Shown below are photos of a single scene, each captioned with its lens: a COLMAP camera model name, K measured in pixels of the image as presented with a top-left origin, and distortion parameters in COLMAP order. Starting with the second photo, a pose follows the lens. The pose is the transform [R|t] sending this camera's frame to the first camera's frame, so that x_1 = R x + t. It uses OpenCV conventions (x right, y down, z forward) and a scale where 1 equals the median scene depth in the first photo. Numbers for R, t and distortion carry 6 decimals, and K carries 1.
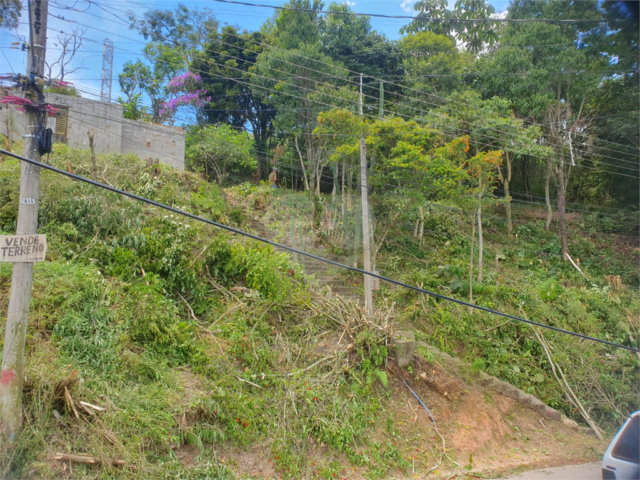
lens RADIAL K [[507.6, 0, 320.0], [0, 507.6, 240.0], [0, 0, 1]] dist [0.008321, 0.008504]
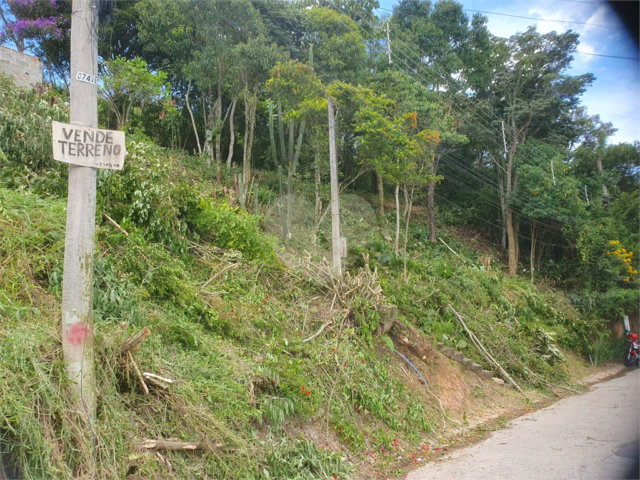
lens RADIAL K [[507.6, 0, 320.0], [0, 507.6, 240.0], [0, 0, 1]] dist [0.008321, 0.008504]
pose [[0.918171, 0.039273, 0.394232, -0.395014], [-0.042207, 0.999108, -0.001230, 0.089932], [-0.393929, -0.015510, 0.919010, 0.180323]]
